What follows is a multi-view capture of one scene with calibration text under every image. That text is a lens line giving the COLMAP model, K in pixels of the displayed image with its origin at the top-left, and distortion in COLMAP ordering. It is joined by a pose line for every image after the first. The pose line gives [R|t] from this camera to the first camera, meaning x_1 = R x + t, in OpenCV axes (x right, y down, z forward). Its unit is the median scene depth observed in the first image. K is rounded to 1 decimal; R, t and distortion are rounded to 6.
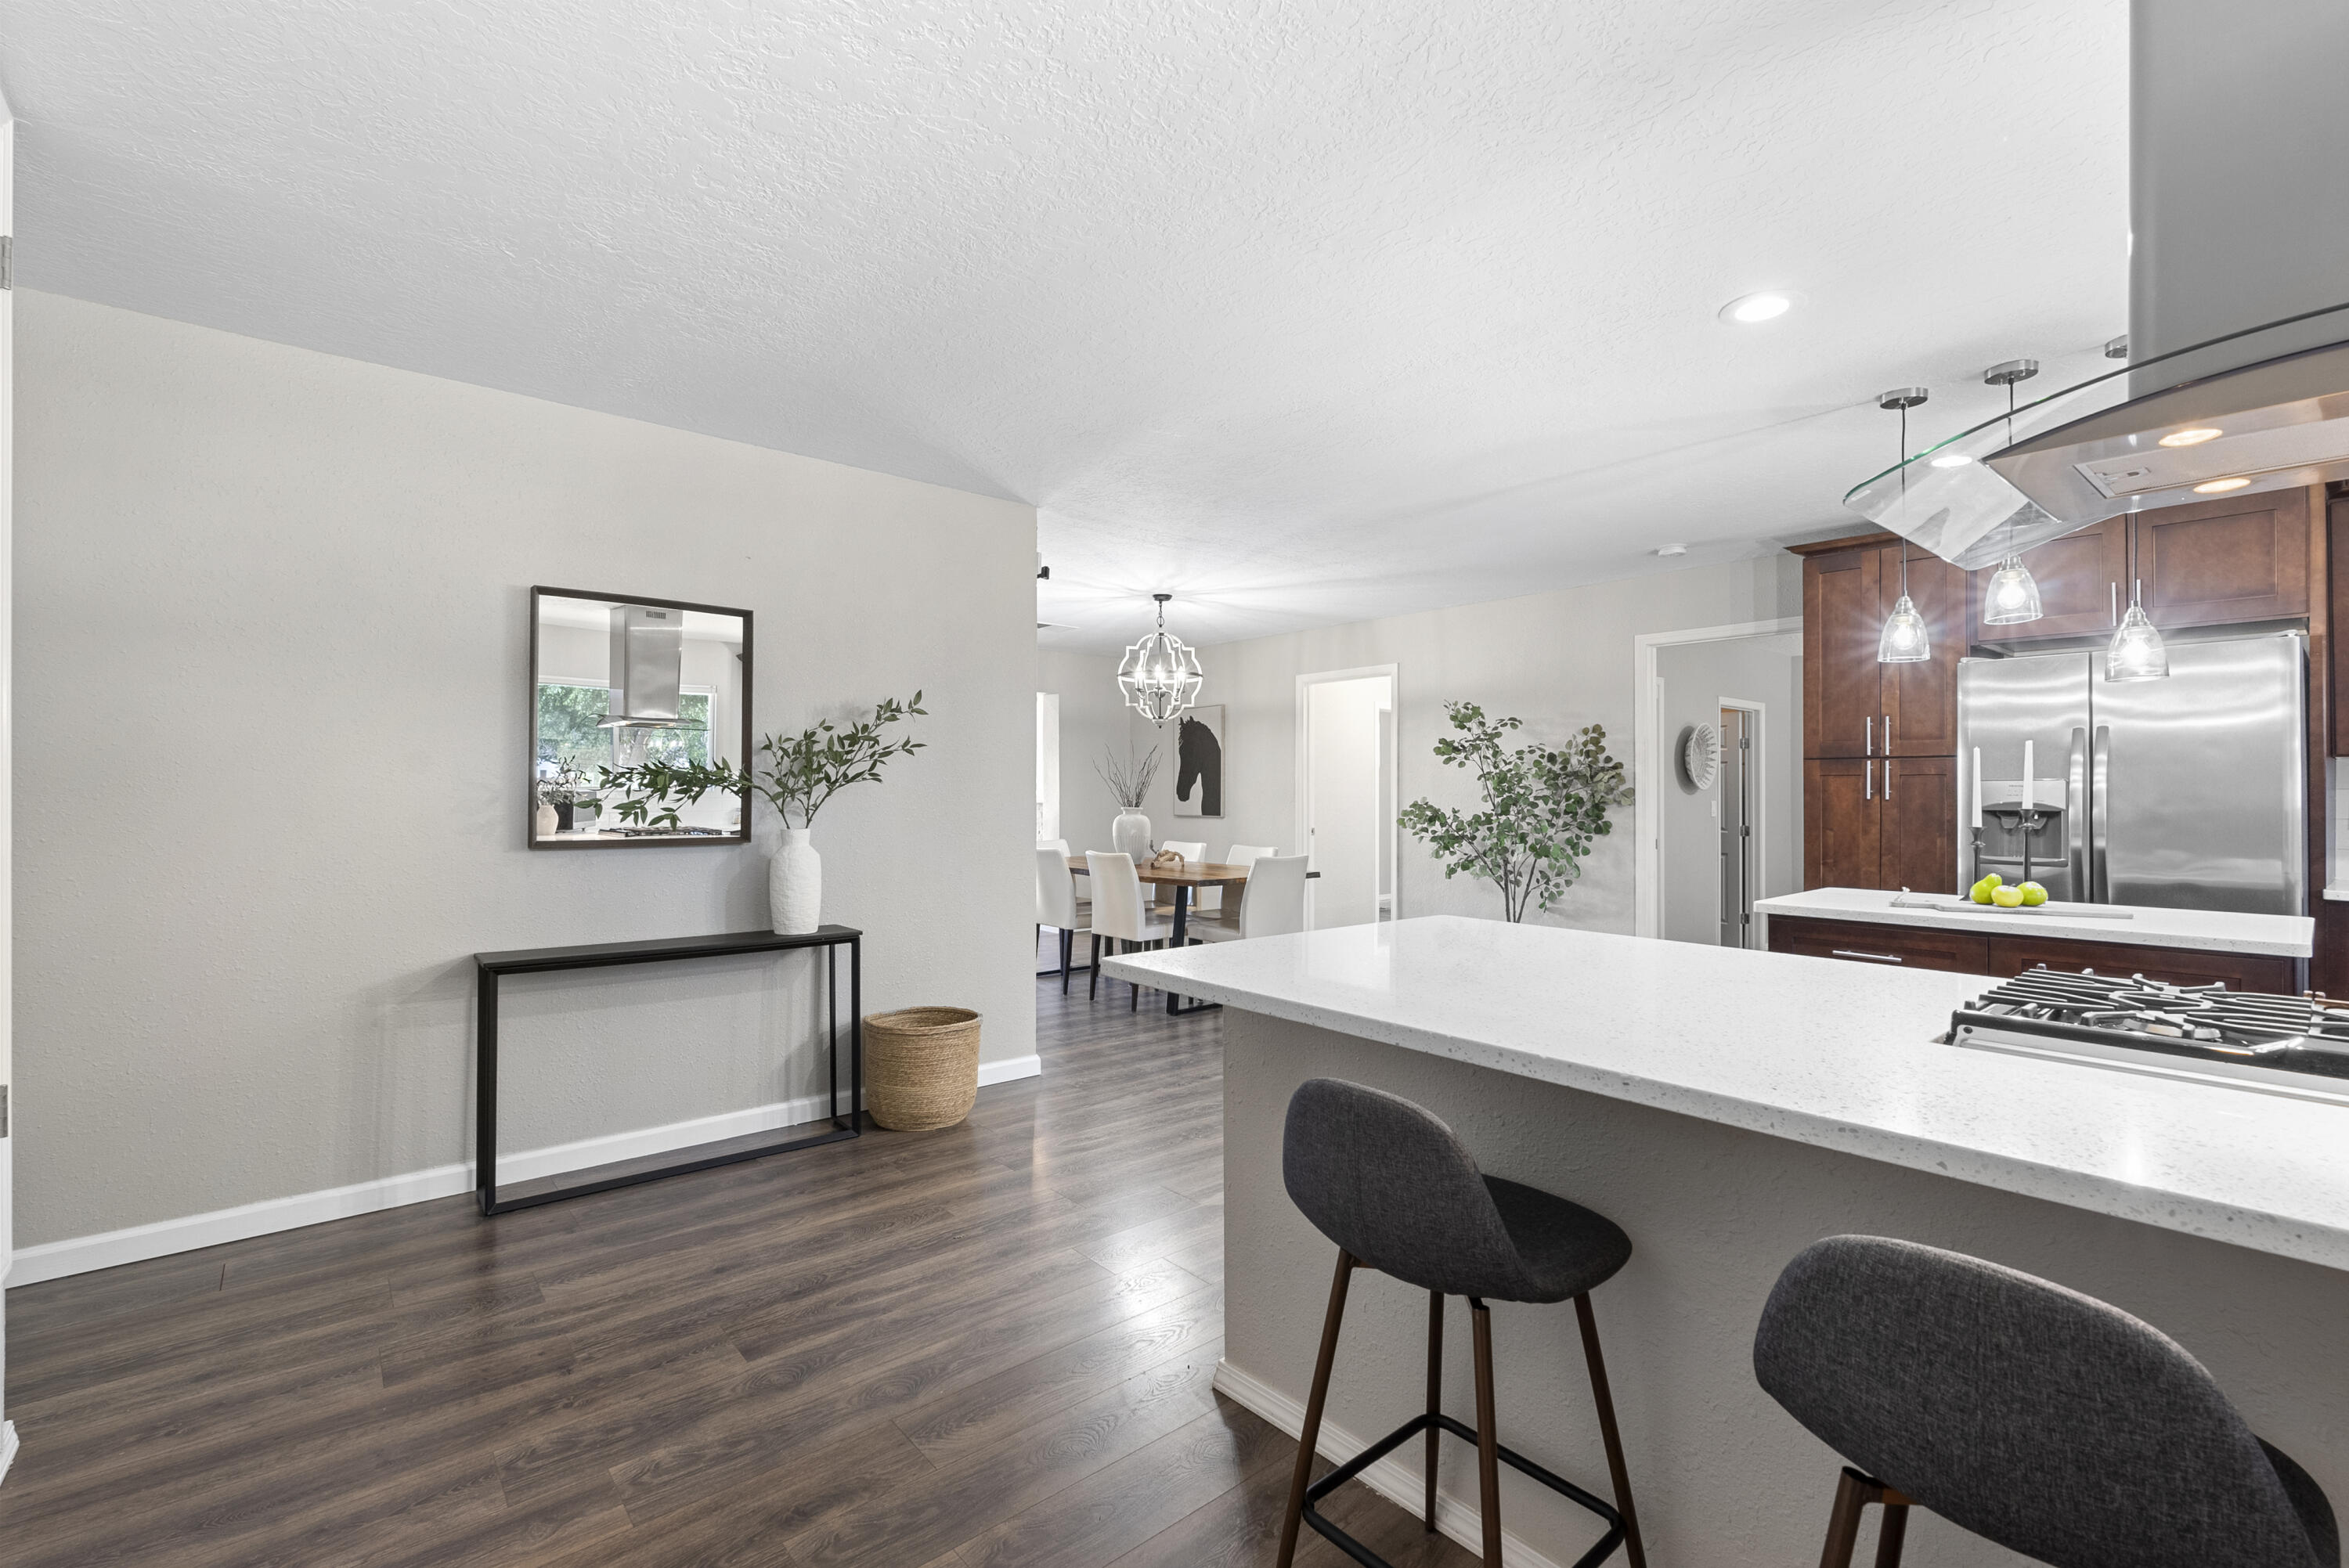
lens RADIAL K [[1064.3, 0, 1154.6], [0, 1064.3, 783.9], [0, 0, 1]] dist [-0.002831, -0.000138]
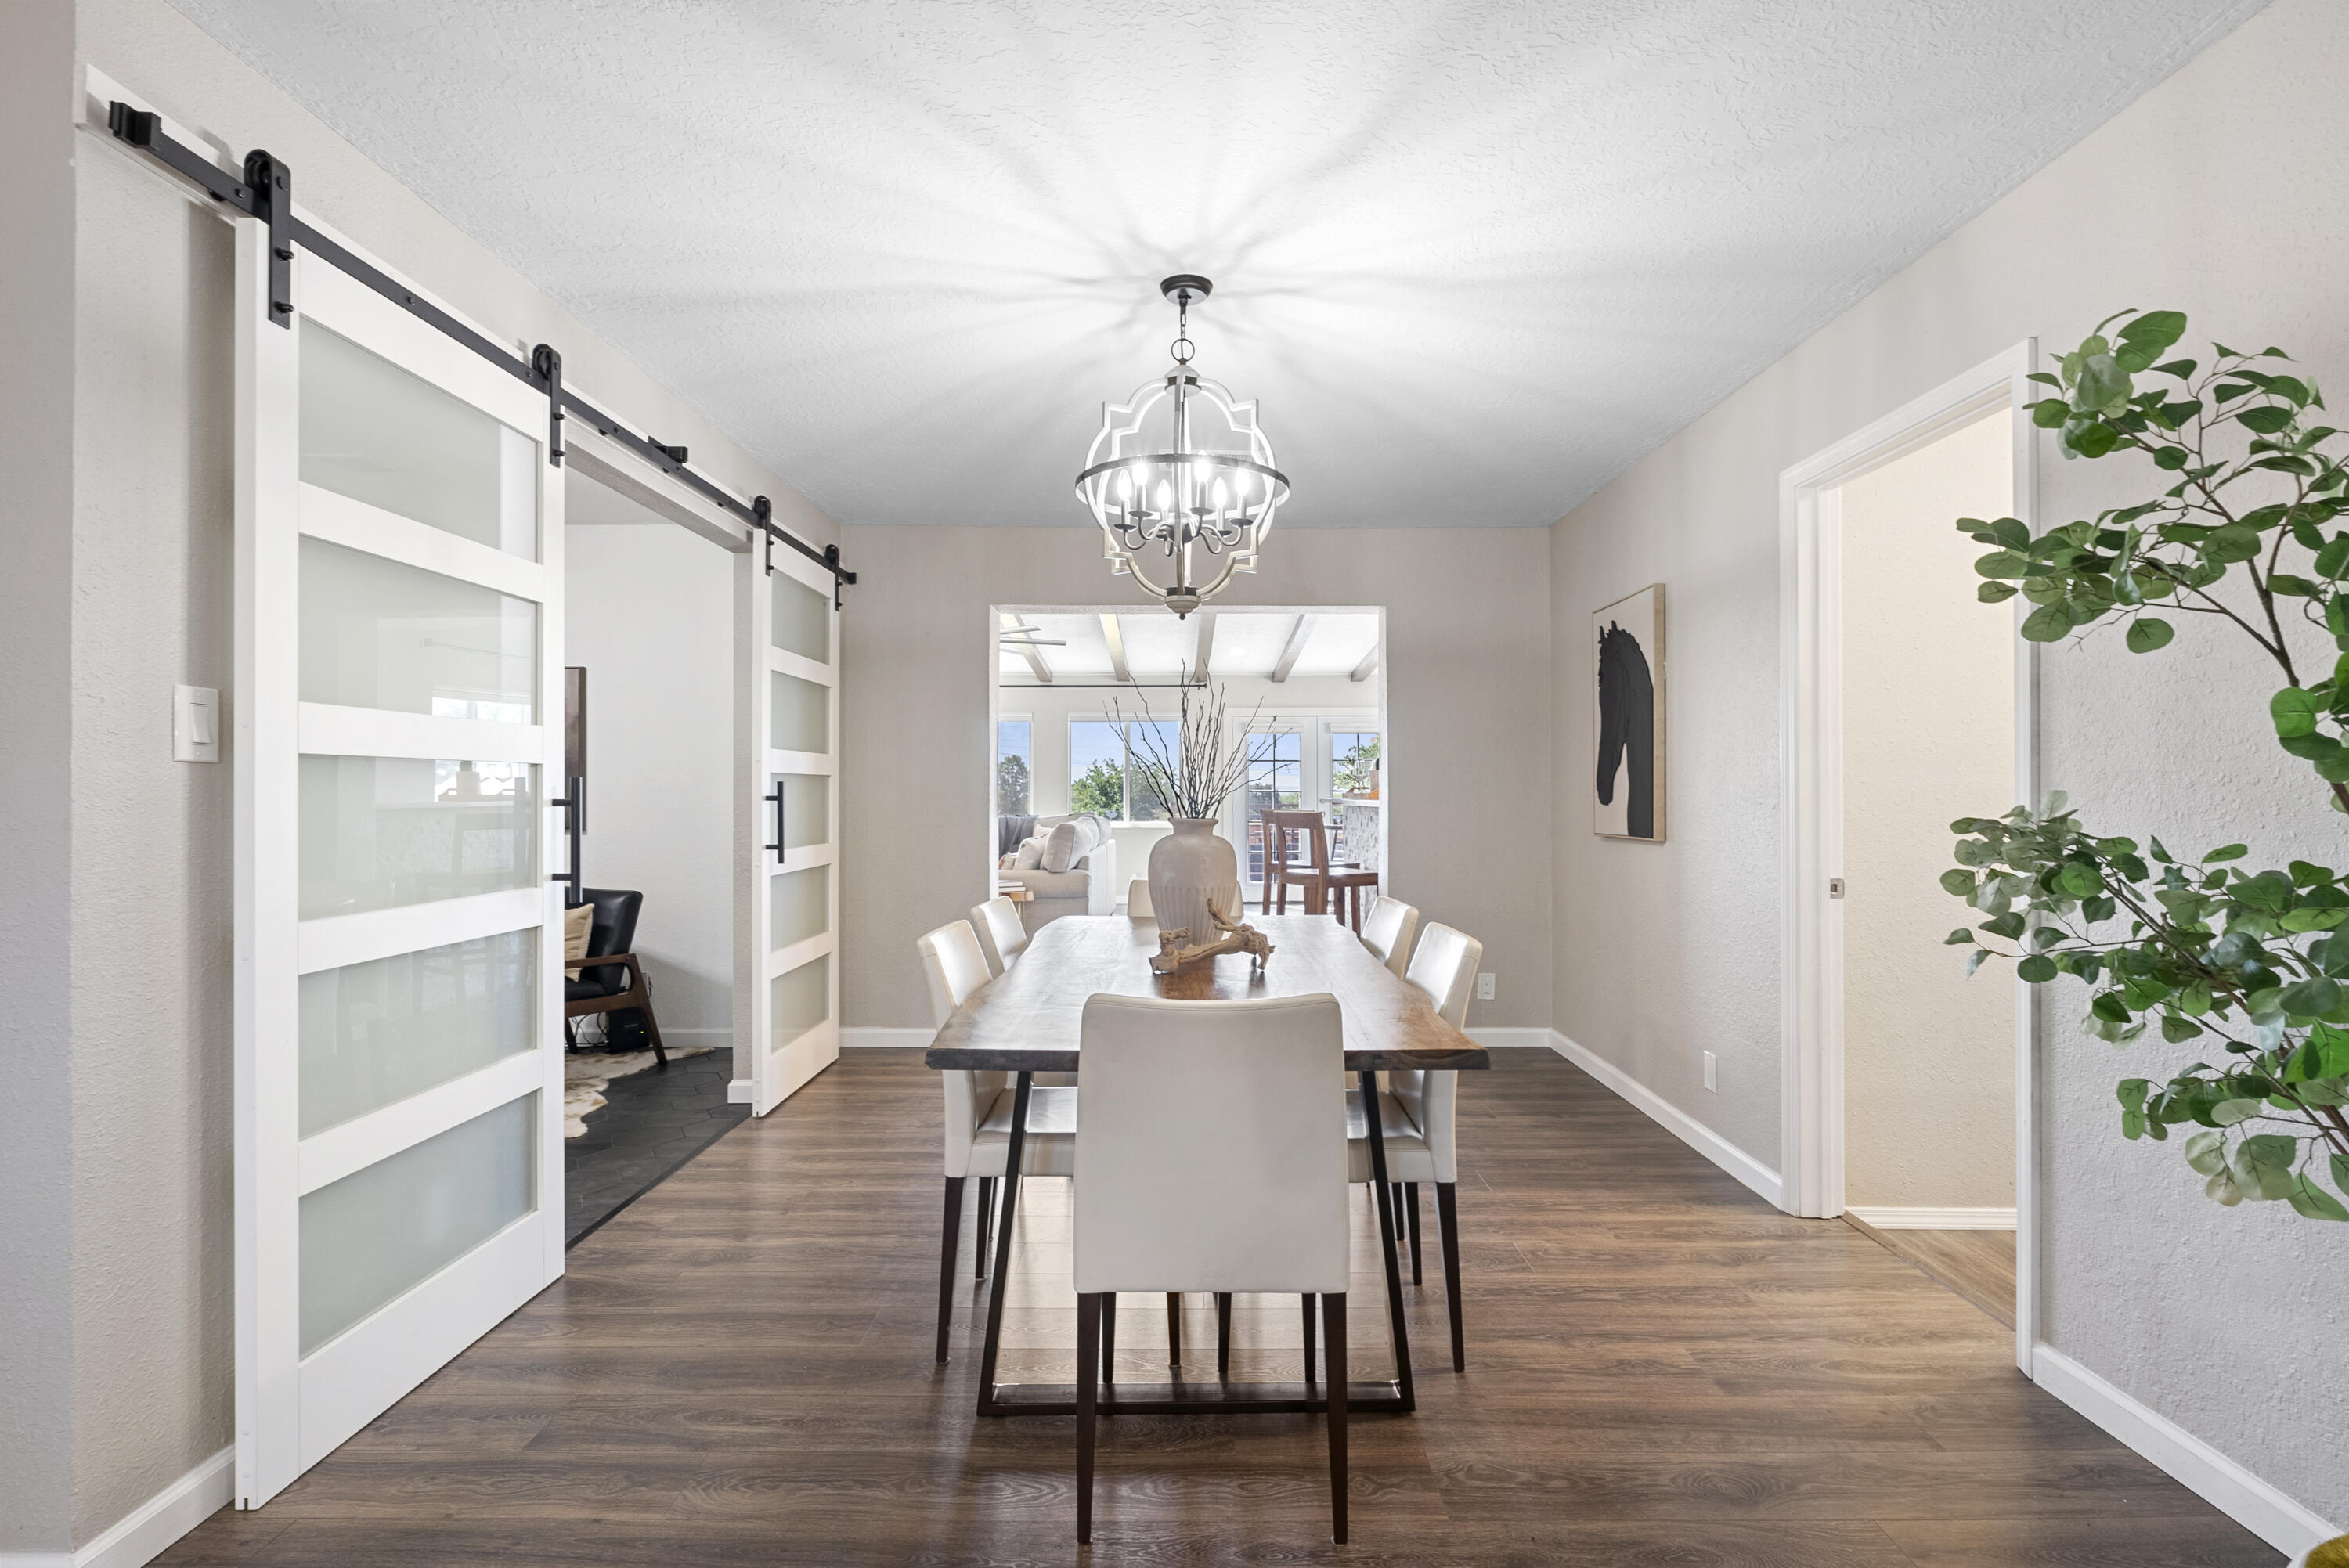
lens RADIAL K [[1096.7, 0, 1196.0], [0, 1096.7, 795.8], [0, 0, 1]] dist [-0.001862, -0.000138]
pose [[0.751132, 0.003630, -0.660142, 0.252438], [0.001445, 0.999973, 0.007143, 0.010297], [0.660151, -0.006319, 0.751106, 0.620515]]
